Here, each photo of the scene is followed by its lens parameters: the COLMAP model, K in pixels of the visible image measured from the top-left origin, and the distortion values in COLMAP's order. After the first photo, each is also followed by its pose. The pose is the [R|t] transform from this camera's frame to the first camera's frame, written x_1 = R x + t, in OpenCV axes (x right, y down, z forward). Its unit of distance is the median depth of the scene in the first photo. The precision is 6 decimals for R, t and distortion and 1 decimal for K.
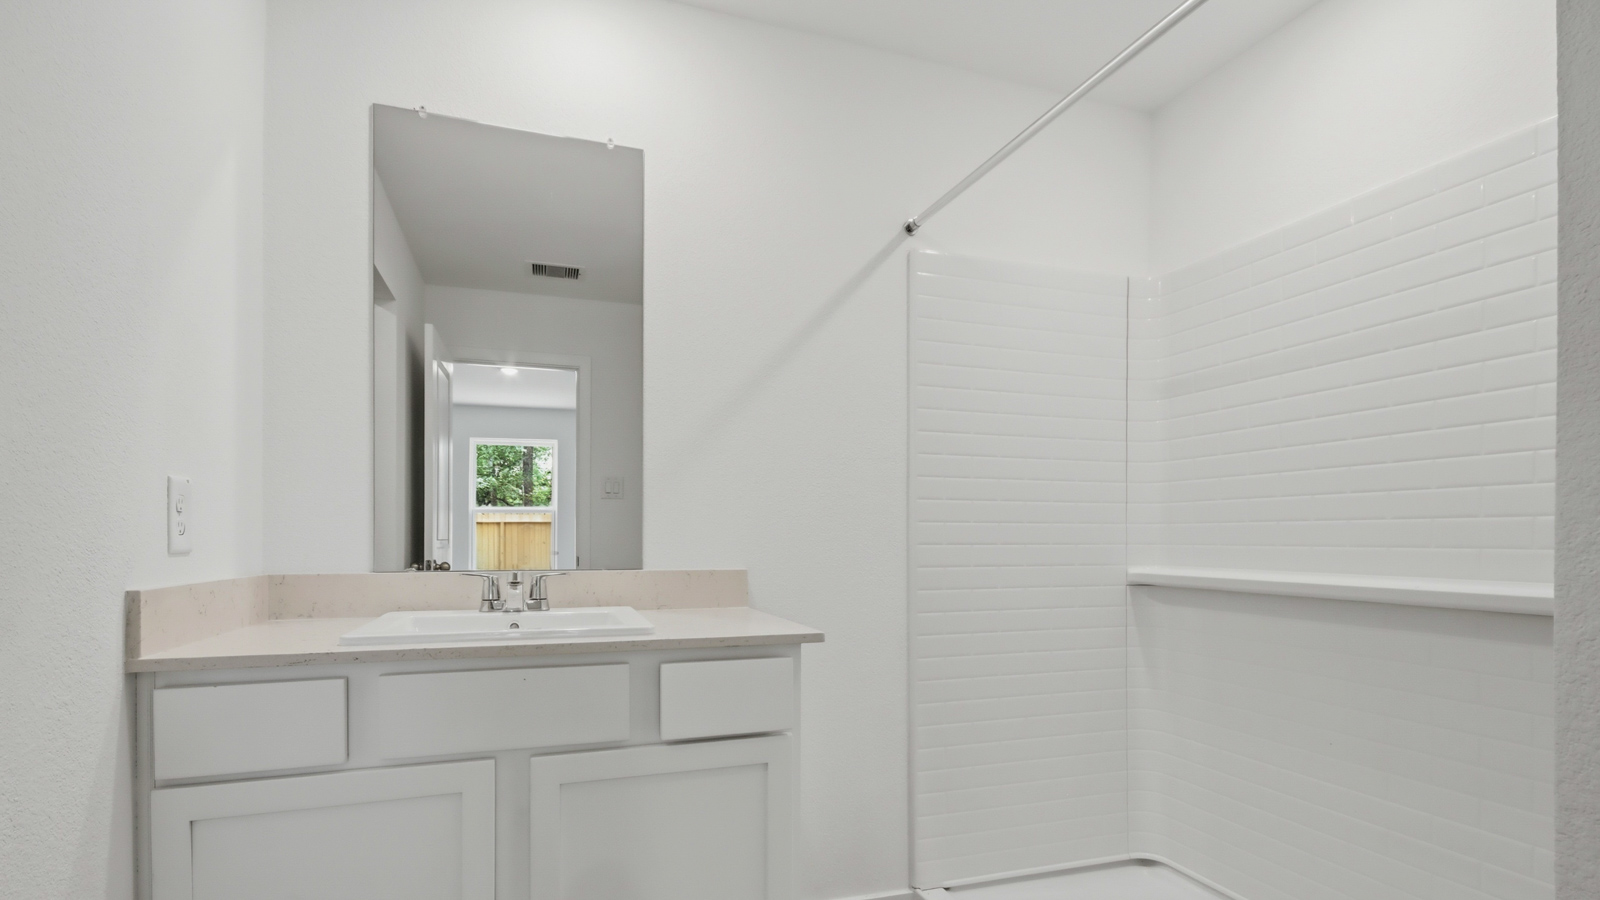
lens RADIAL K [[751.1, 0, 802.5], [0, 751.1, 542.9], [0, 0, 1]] dist [0.001859, -0.000028]
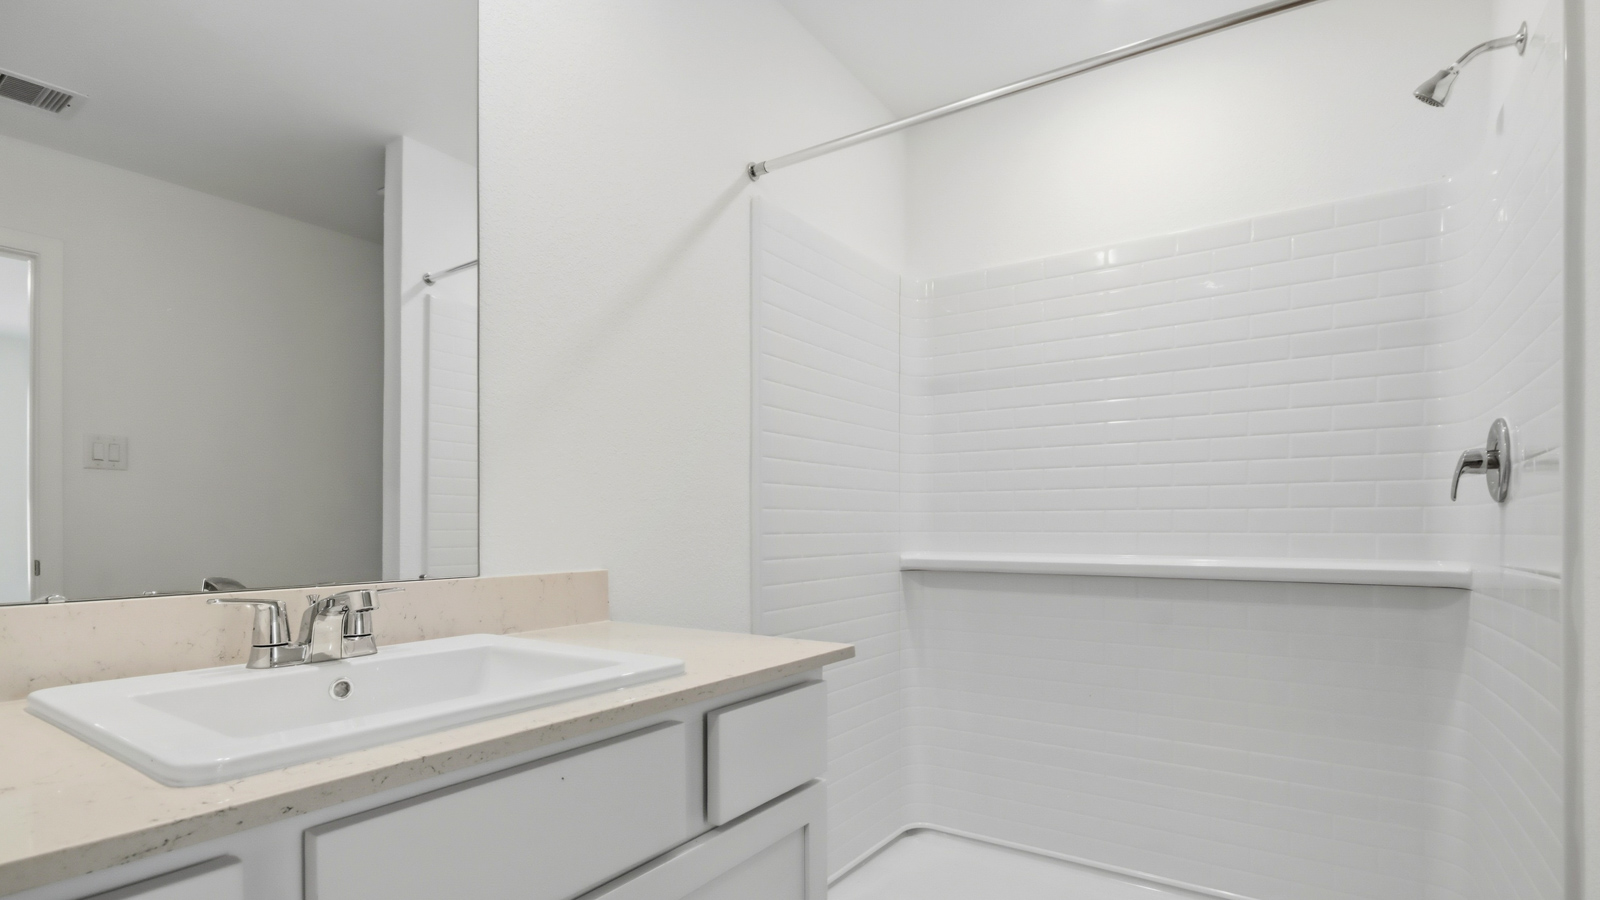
lens RADIAL K [[758.2, 0, 798.7], [0, 758.2, 531.0], [0, 0, 1]] dist [-0.000588, -0.000240]
pose [[0.806611, -0.008666, 0.591019, -0.369012], [0.009131, 0.999956, 0.002201, -0.003659], [-0.591012, 0.003622, 0.806655, 0.283508]]
